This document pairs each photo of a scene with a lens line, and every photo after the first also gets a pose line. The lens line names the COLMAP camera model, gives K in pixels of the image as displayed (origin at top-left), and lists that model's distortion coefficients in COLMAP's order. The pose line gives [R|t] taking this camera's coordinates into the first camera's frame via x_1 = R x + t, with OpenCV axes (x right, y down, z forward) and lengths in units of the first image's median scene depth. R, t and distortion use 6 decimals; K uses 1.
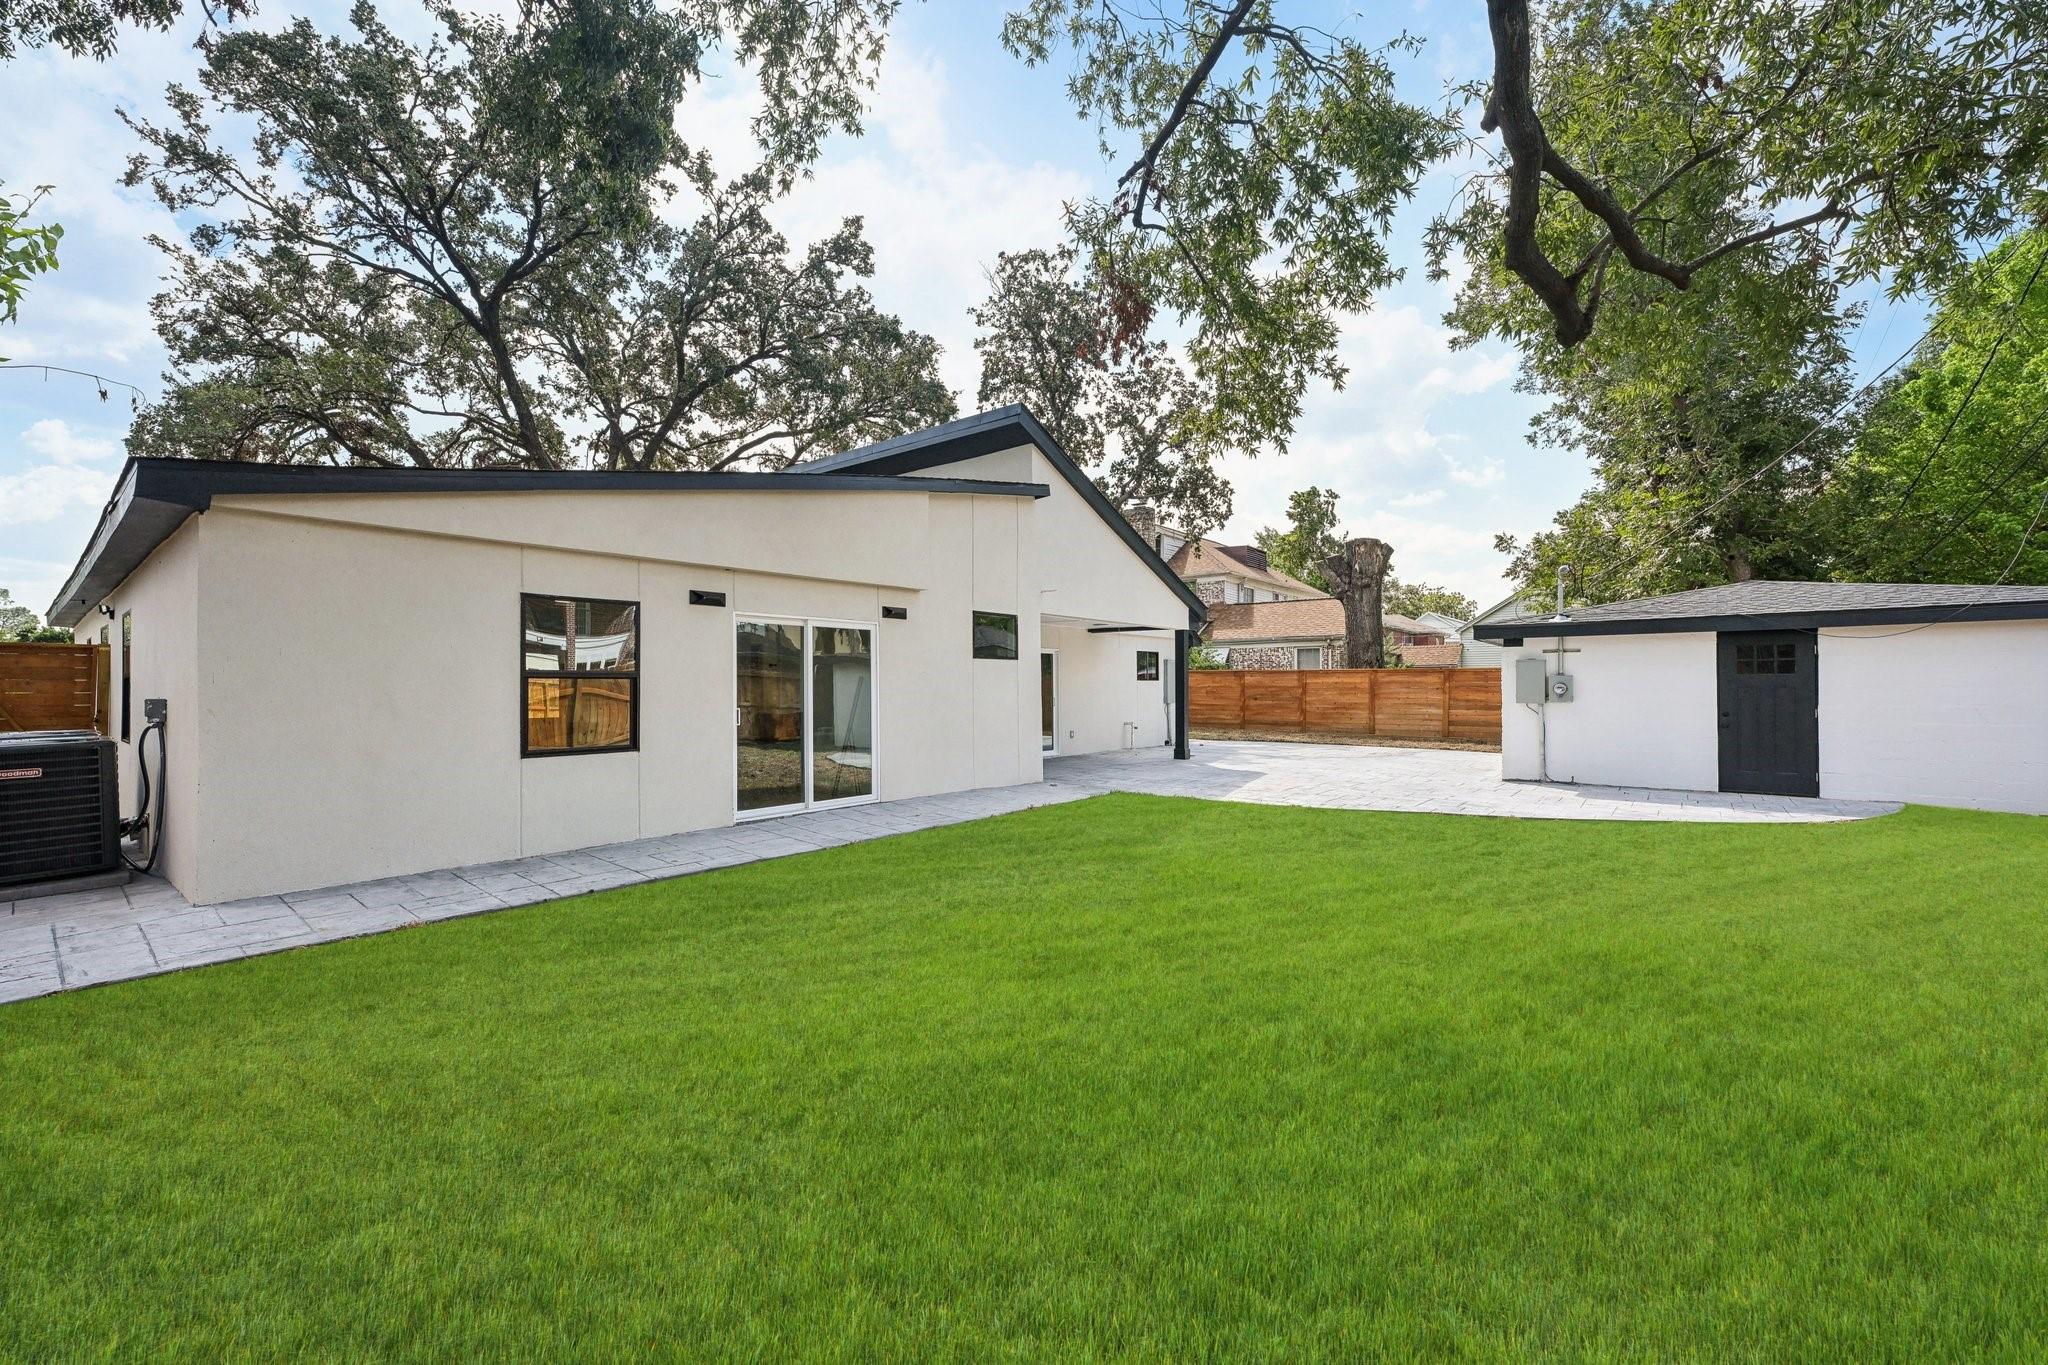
lens RADIAL K [[825.9, 0, 1031.9], [0, 825.9, 687.6], [0, 0, 1]] dist [-0.001120, -0.000008]
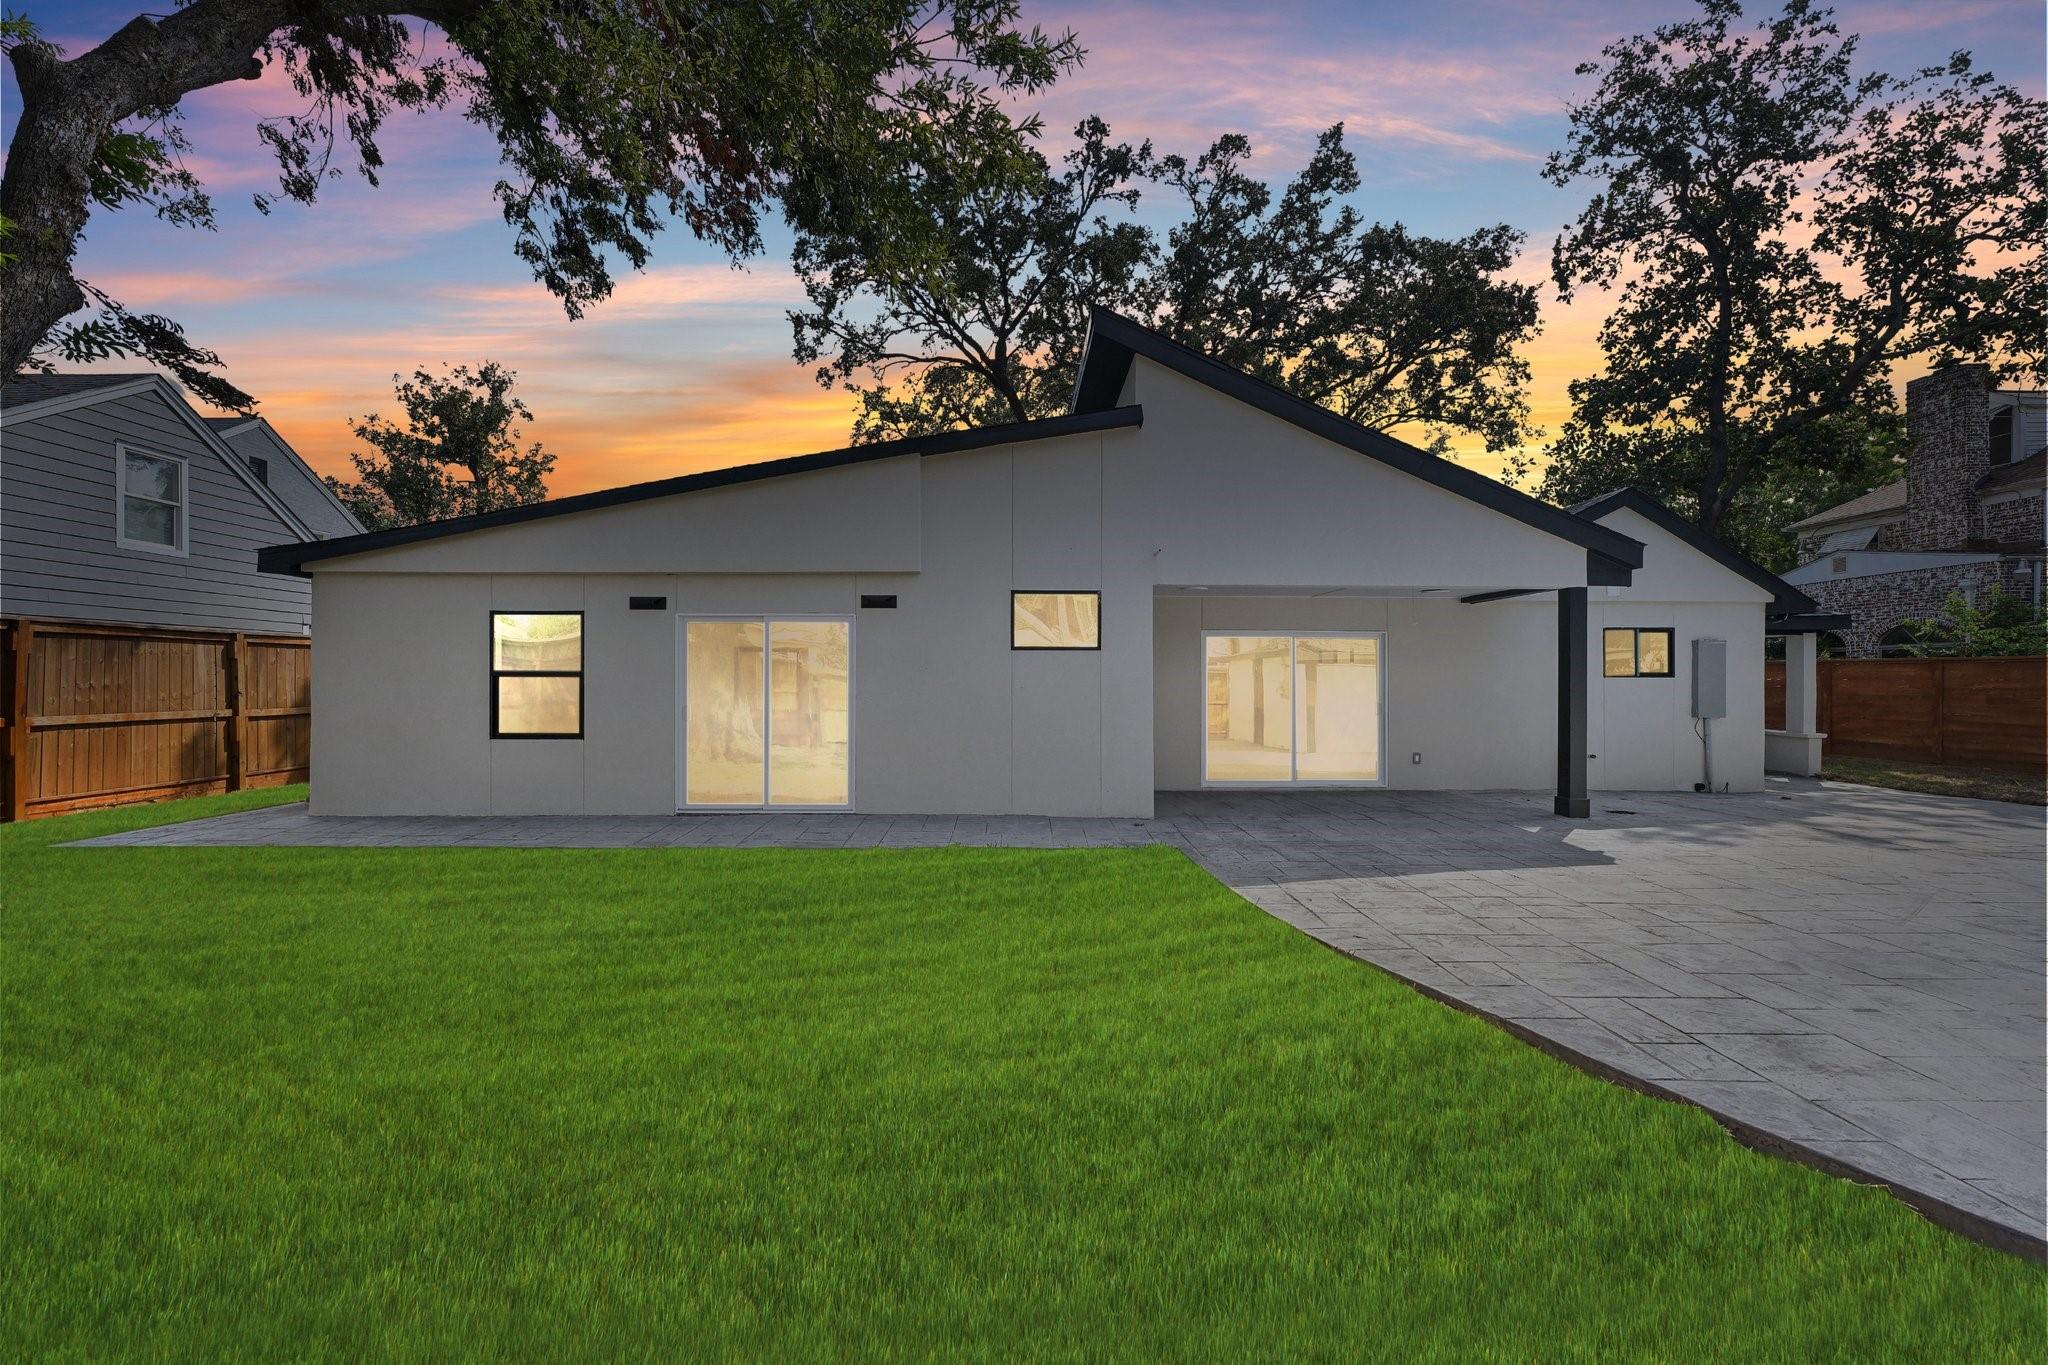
lens RADIAL K [[837.8, 0, 1026.6], [0, 837.8, 678.1], [0, 0, 1]] dist [-0.000878, 0.000024]
pose [[0.629020, -0.000783, -0.777388, 0.253542], [-0.005940, 0.999965, -0.005813, -0.001760], [0.777366, 0.008274, 0.628994, 0.224029]]
